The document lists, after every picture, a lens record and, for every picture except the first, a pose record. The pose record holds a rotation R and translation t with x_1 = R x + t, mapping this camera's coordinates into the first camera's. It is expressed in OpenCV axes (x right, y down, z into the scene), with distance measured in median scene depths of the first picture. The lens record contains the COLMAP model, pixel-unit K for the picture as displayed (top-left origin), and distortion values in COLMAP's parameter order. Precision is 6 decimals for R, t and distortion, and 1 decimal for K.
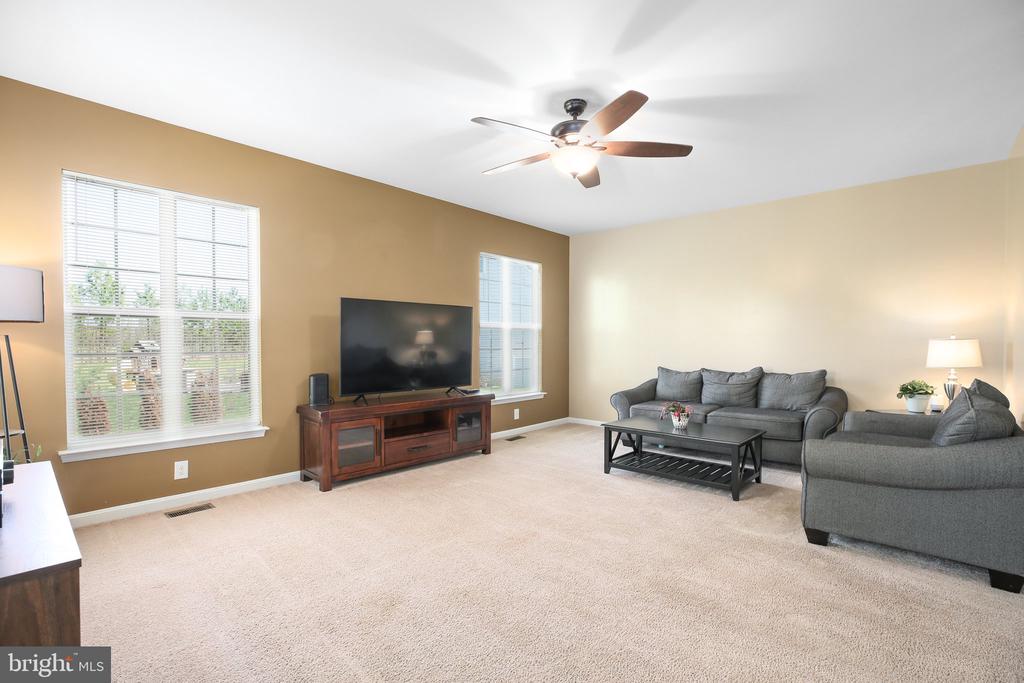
lens RADIAL K [[462.3, 0, 519.1], [0, 462.3, 343.8], [0, 0, 1]] dist [-0.001914, -0.000102]
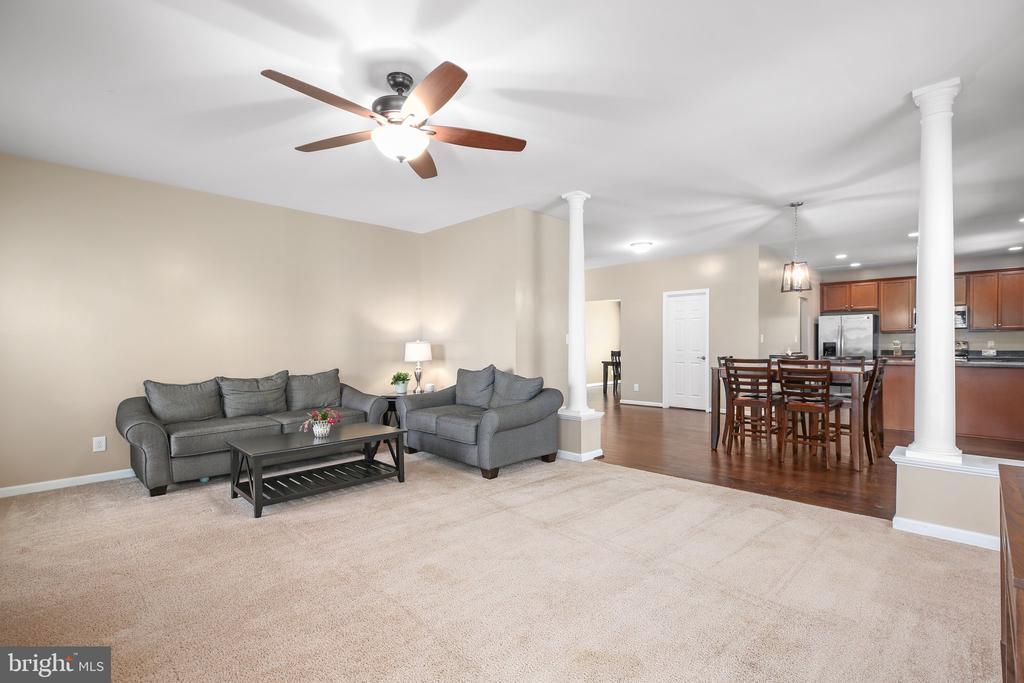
lens RADIAL K [[475.2, 0, 513.7], [0, 475.2, 328.1], [0, 0, 1]] dist [-0.000825, 0.000169]
pose [[0.066297, 0.036360, 0.997137, -0.582384], [0.012332, 0.999230, -0.037256, 0.004056], [-0.997724, 0.014767, 0.065798, 0.533564]]
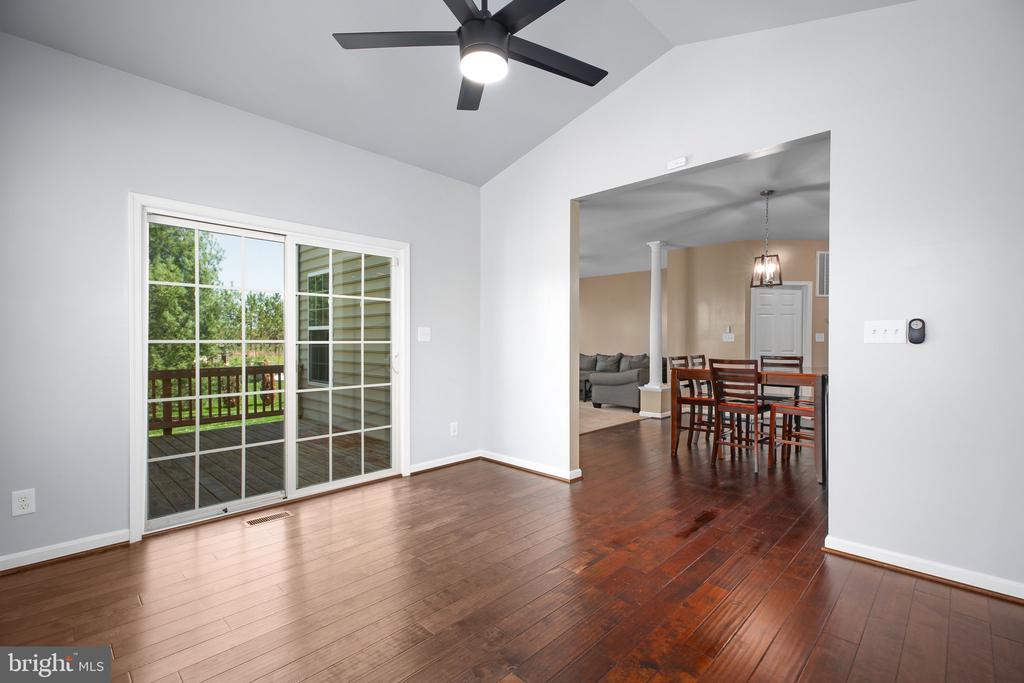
lens RADIAL K [[455.5, 0, 506.6], [0, 455.5, 343.3], [0, 0, 1]] dist [0.000961, 0.000090]
pose [[0.997393, 0.005229, -0.071969, 0.183723], [-0.005341, 0.999985, -0.001363, 0.015907], [0.071960, 0.001744, 0.997406, -1.385262]]
